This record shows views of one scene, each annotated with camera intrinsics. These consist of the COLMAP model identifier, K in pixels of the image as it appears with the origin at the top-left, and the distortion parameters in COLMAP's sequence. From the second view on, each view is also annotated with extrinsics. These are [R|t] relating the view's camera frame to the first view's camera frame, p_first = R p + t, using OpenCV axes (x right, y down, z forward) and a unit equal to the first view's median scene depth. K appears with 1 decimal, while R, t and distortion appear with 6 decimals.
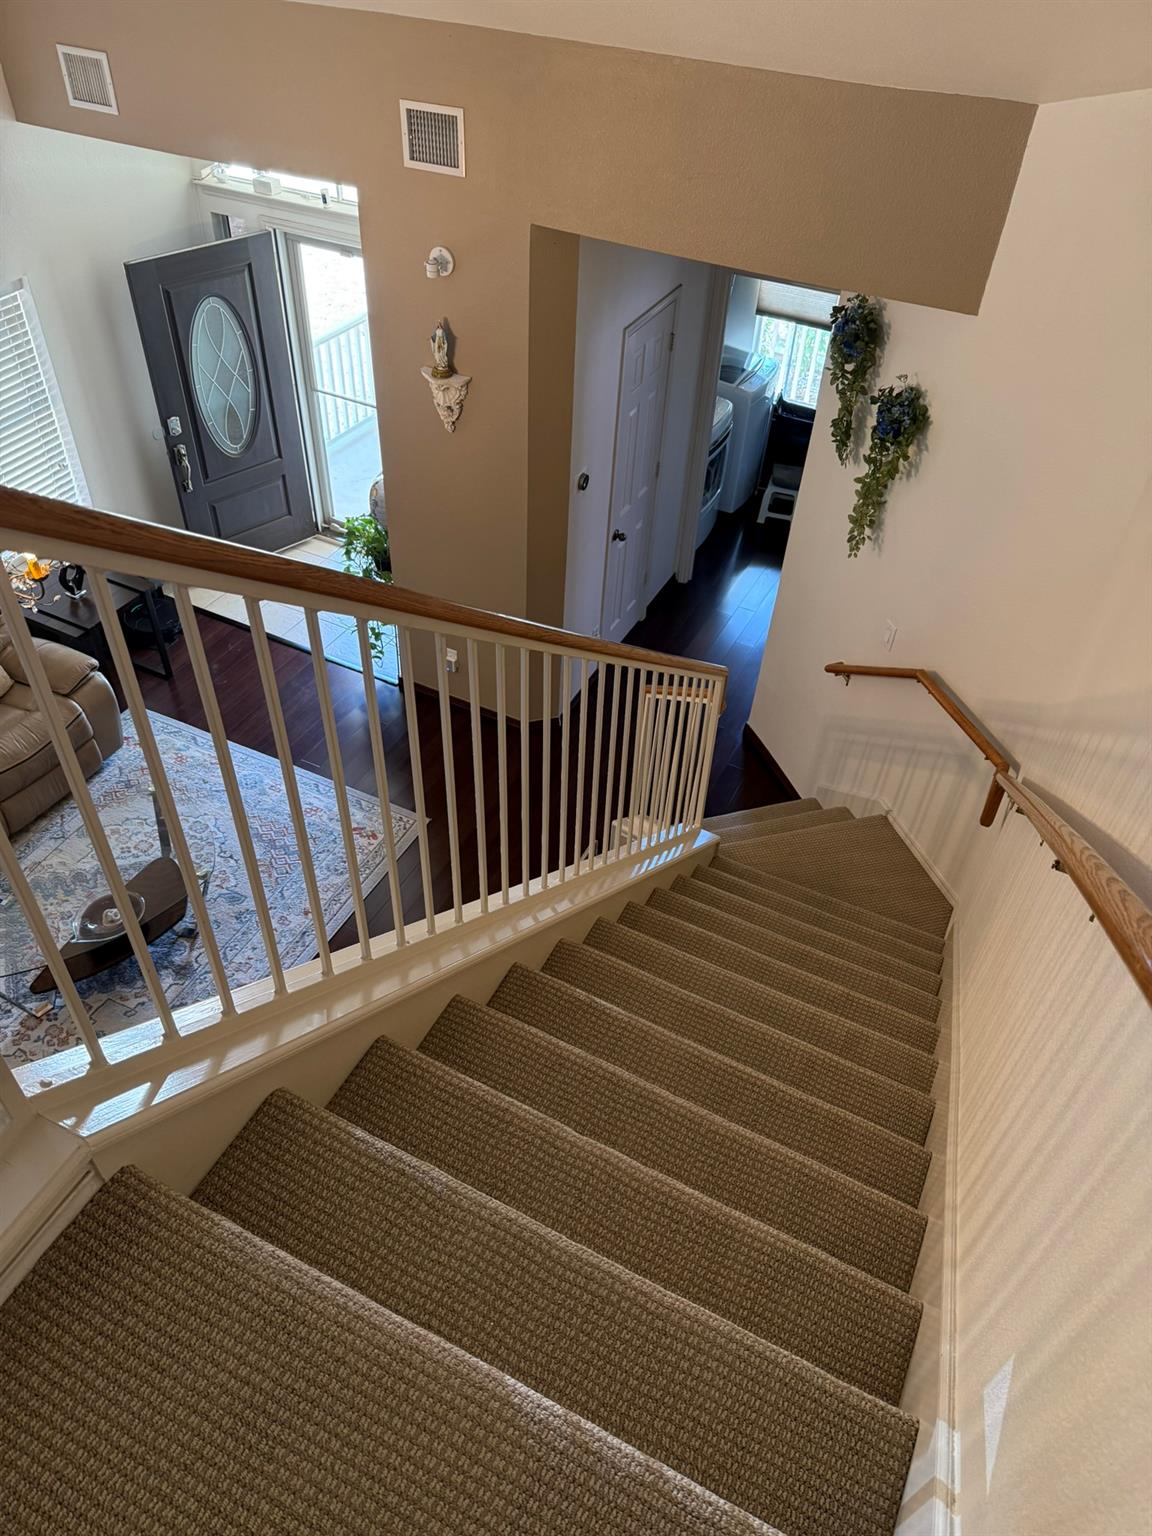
lens RADIAL K [[1085.4, 0, 575.5], [0, 1085.4, 775.3], [0, 0, 1]] dist [0.005413, -0.015919]
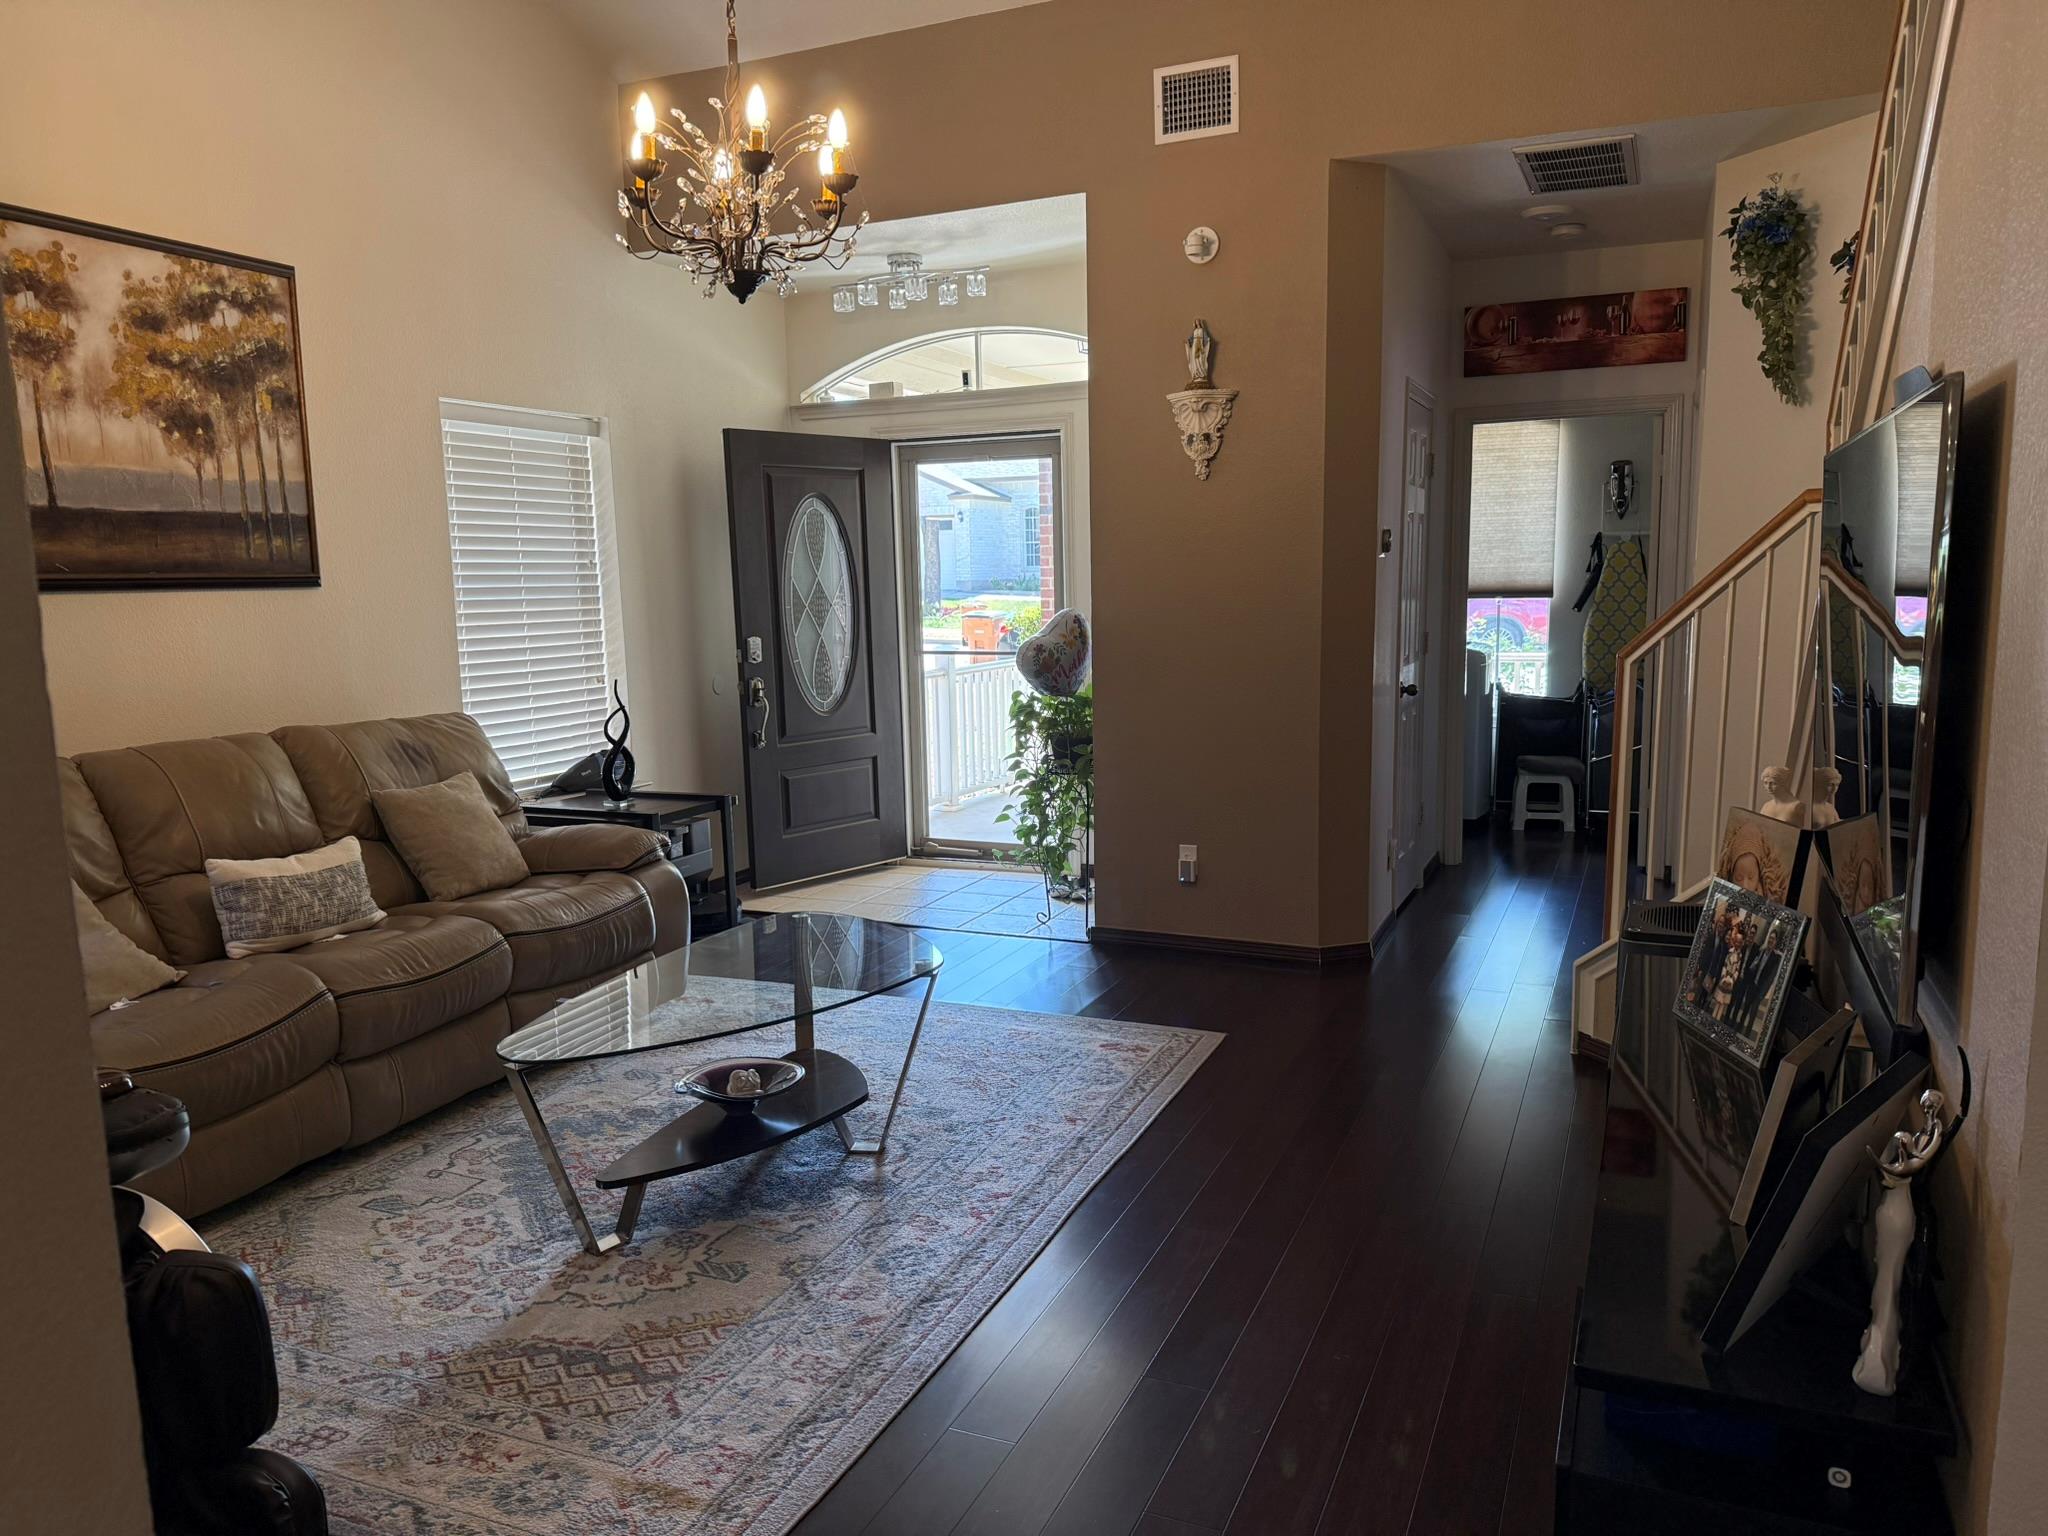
lens RADIAL K [[1440.7, 0, 1024.0], [0, 1440.7, 768.0], [0, 0, 1]] dist [0.045399, -0.065495]
pose [[0.996736, -0.069672, 0.040791, -0.284472], [0.080420, 0.812287, -0.577687, 0.386278], [0.007115, 0.579082, 0.815238, 0.315539]]
